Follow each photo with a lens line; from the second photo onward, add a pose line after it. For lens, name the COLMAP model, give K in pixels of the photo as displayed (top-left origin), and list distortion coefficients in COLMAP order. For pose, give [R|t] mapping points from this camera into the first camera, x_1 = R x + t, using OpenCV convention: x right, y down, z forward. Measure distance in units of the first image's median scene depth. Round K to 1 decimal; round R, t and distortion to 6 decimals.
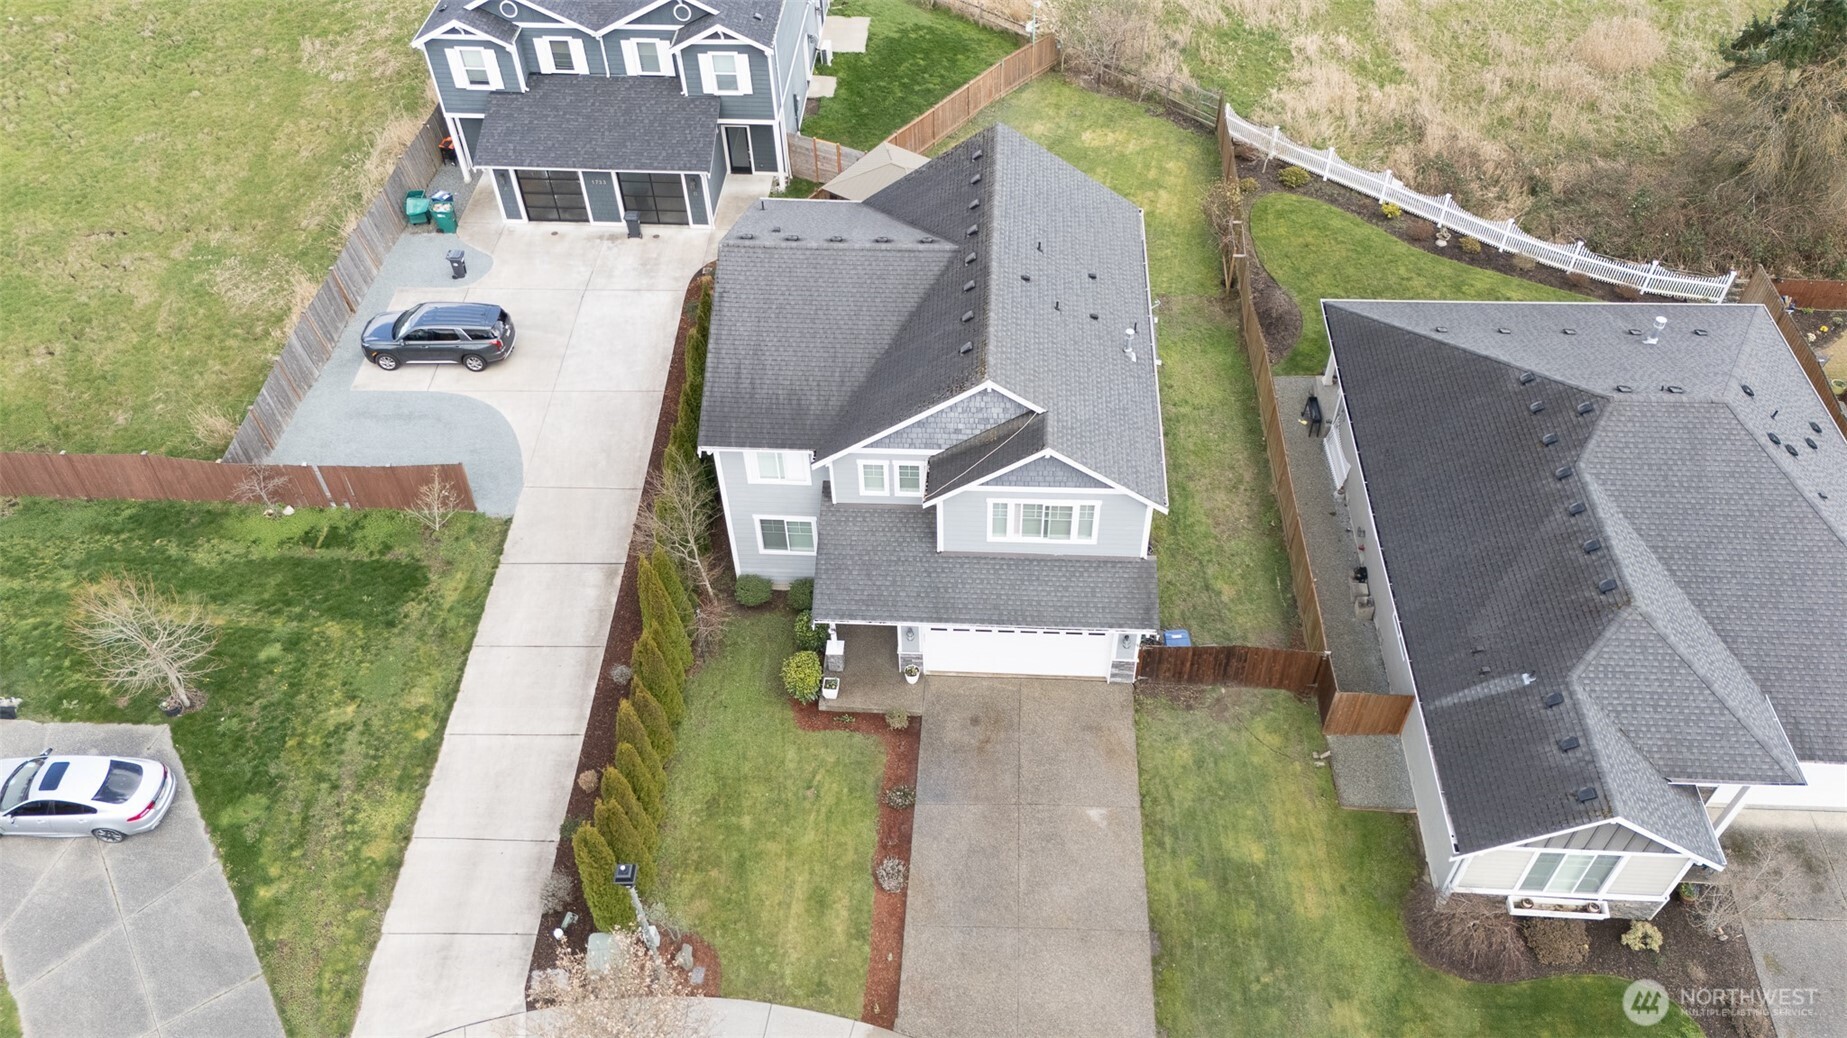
lens RADIAL K [[1303.7, 0, 923.5], [0, 1303.7, 519.0], [0, 0, 1]] dist [0.050072, 0.001359]
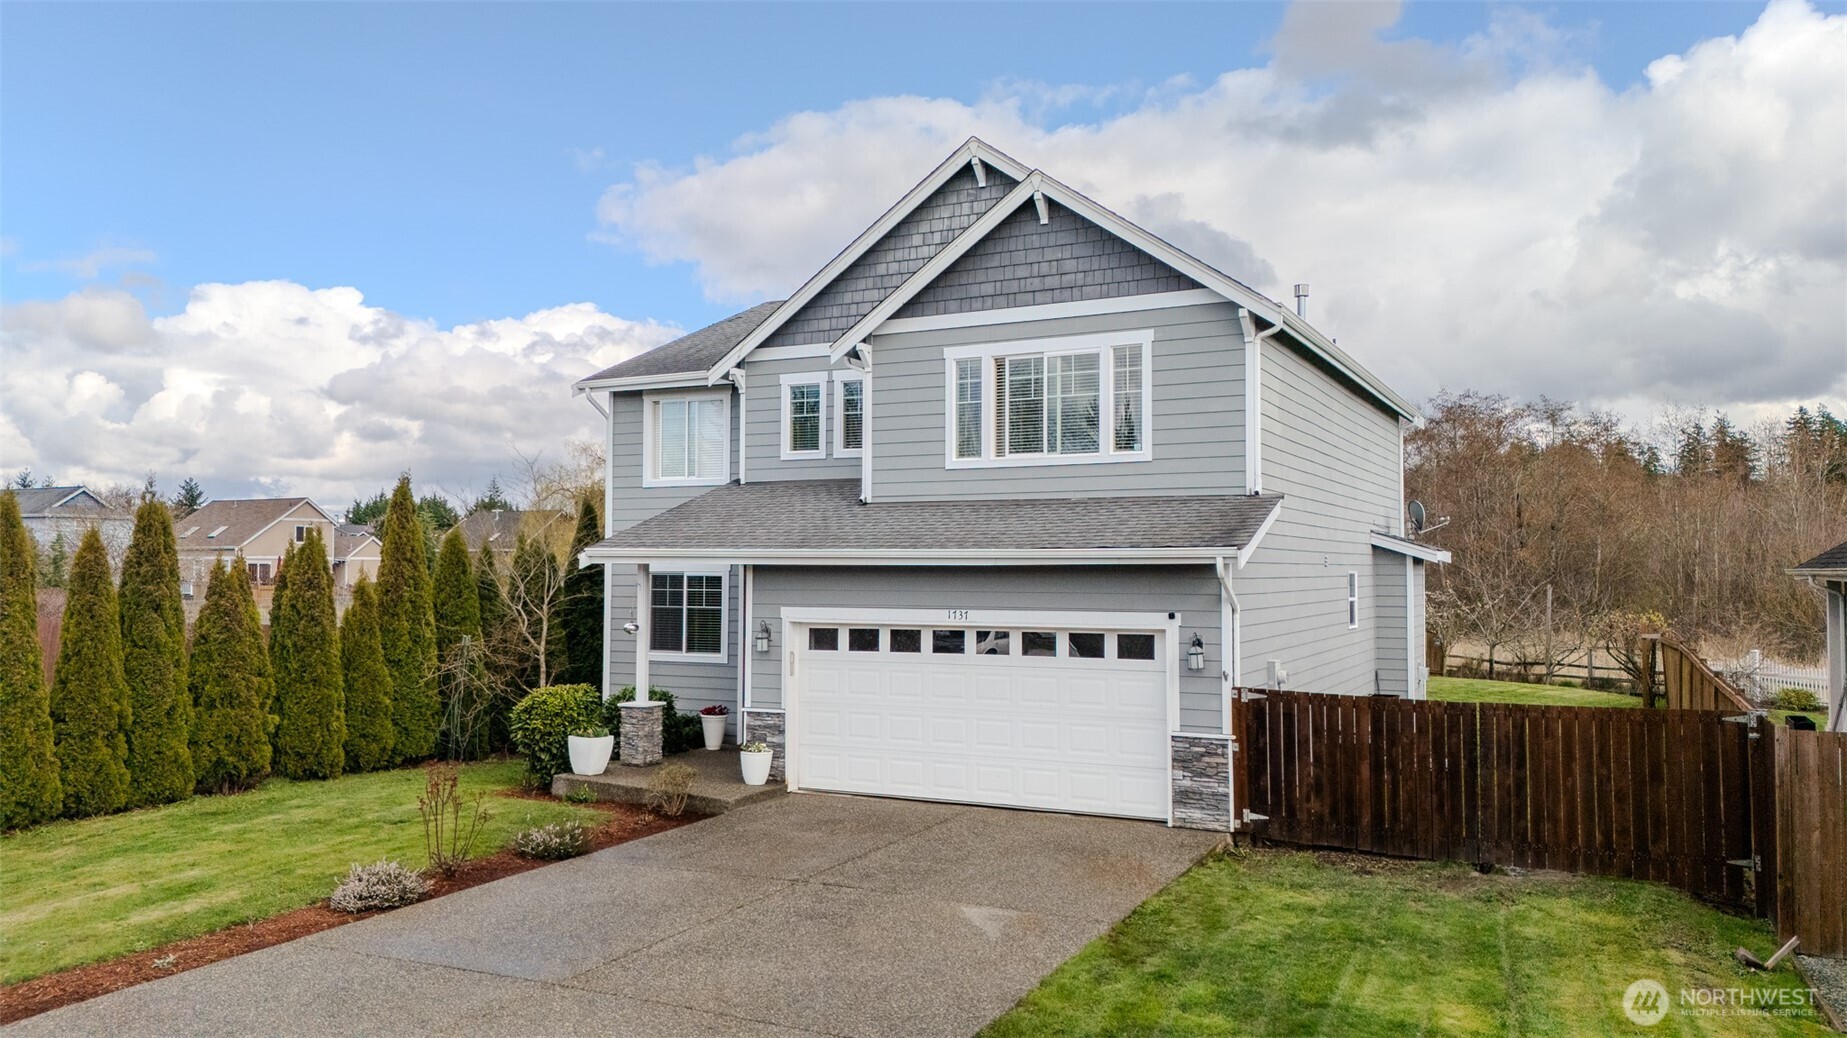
lens RADIAL K [[1345.7, 0, 923.5], [0, 1345.7, 519.0], [0, 0, 1]] dist [0.009013, 0.000914]
pose [[0.916360, 0.009220, -0.400249, 0.258234], [-0.305986, 0.660837, -0.685323, 0.404189], [0.258180, 0.750473, 0.608386, 0.709491]]
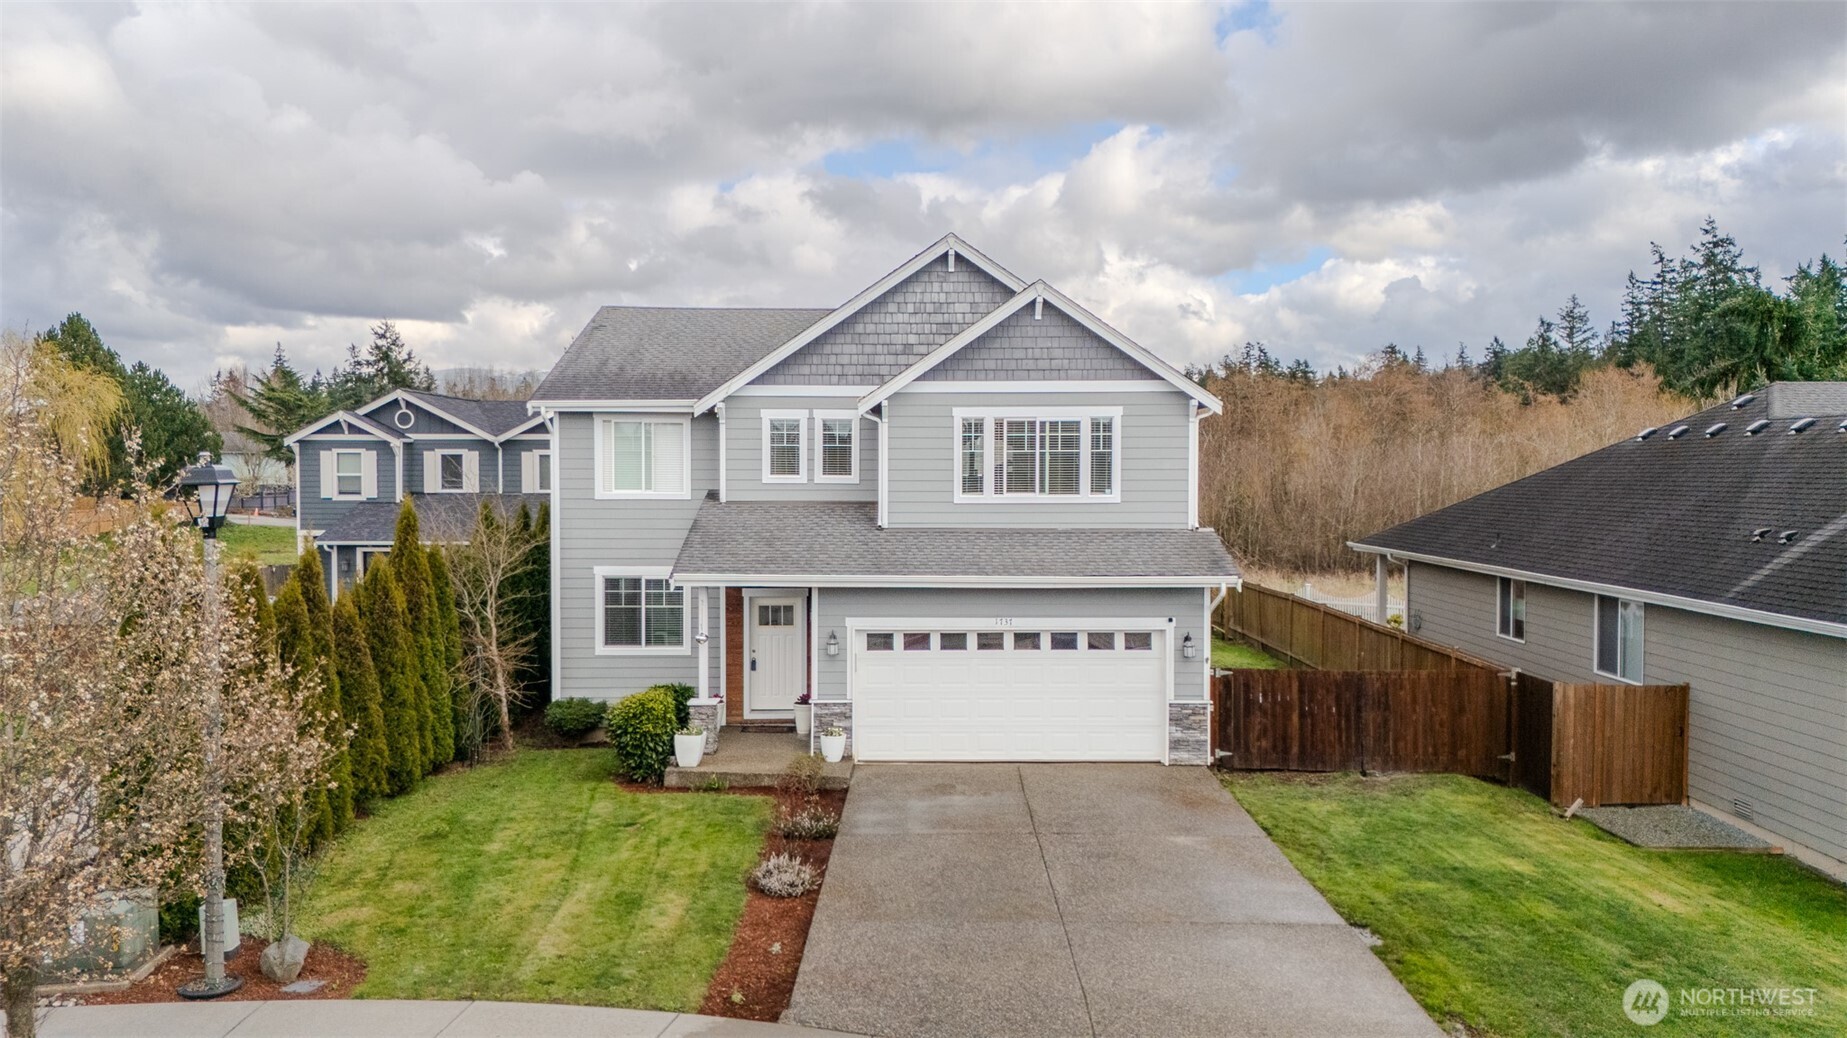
lens RADIAL K [[1338.8, 0, 923.5], [0, 1338.8, 519.0], [0, 0, 1]] dist [0.026443, 0.001235]
pose [[0.998138, 0.021989, 0.056903, -0.004713], [0.024465, 0.710194, -0.703581, 0.507703], [-0.055884, 0.703662, 0.708333, 0.544454]]
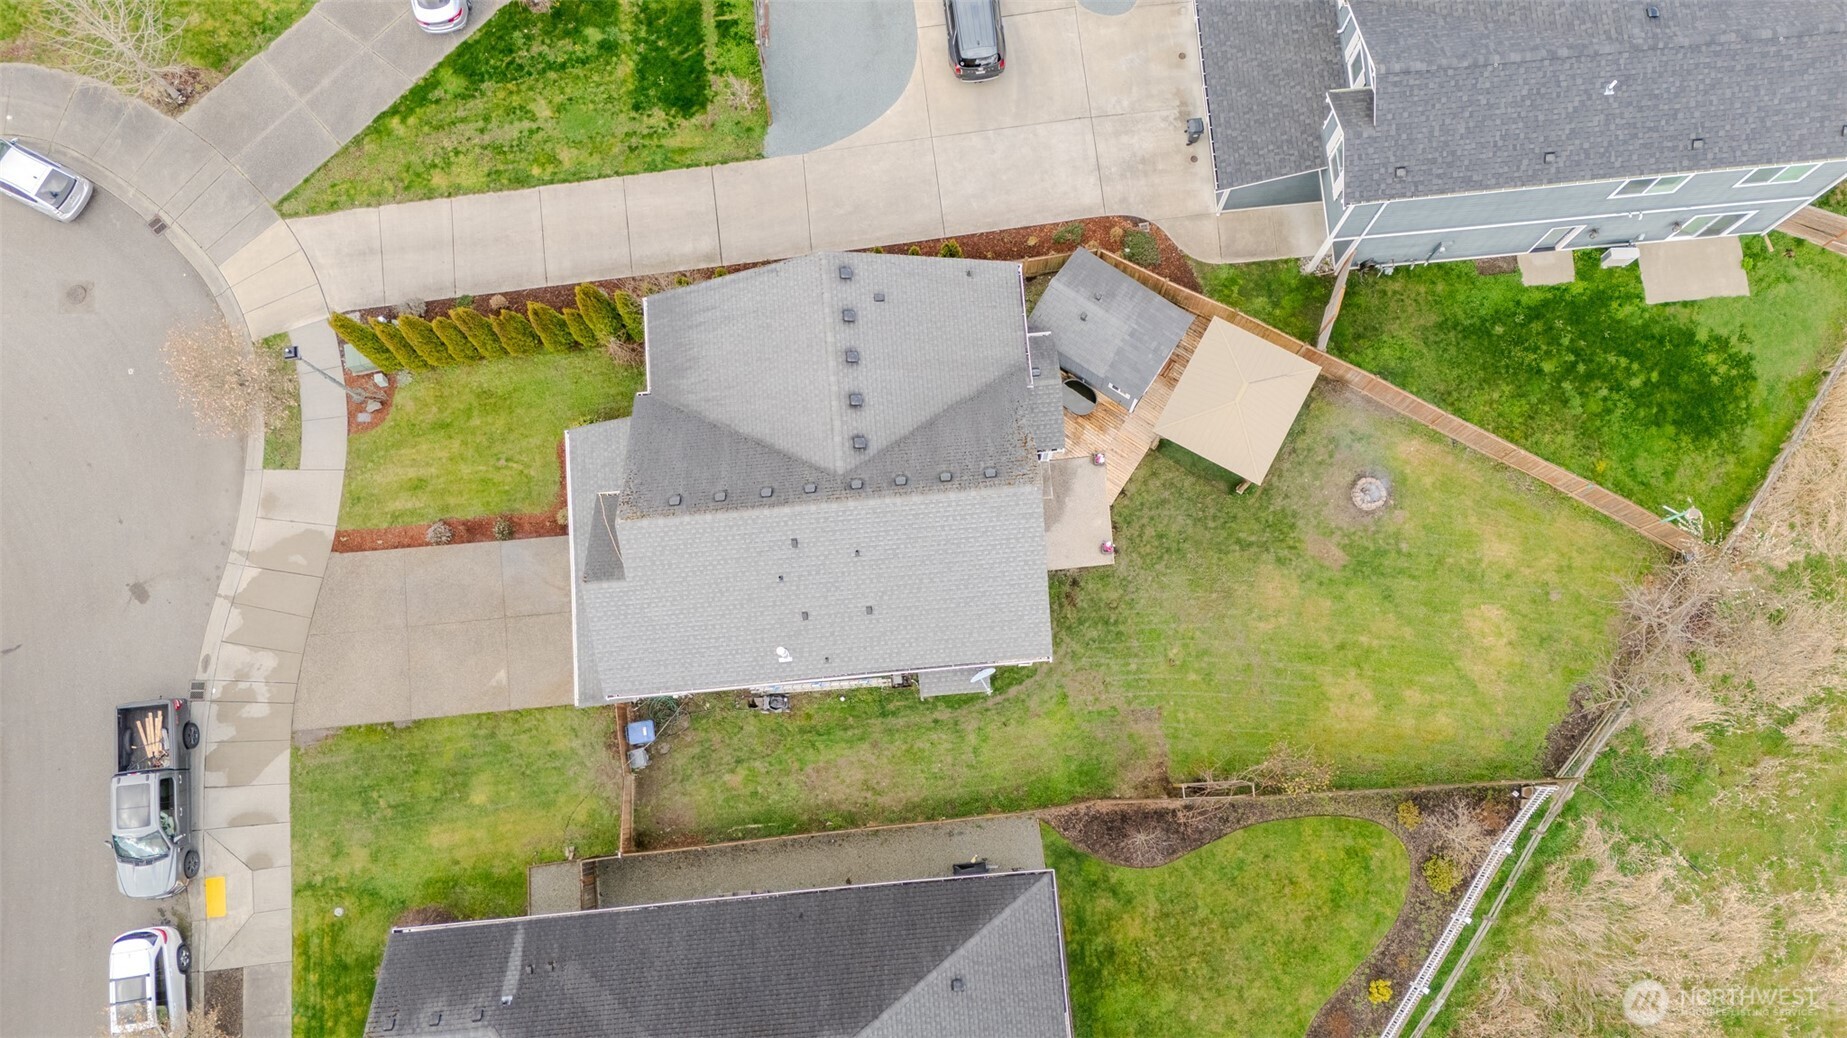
lens RADIAL K [[1303.7, 0, 923.5], [0, 1303.7, 519.0], [0, 0, 1]] dist [0.050072, 0.001359]
pose [[0.142444, 0.975467, -0.167853, 0.260224], [-0.710622, 0.218832, 0.668677, -0.996295], [0.689003, 0.024031, 0.724360, 0.334654]]
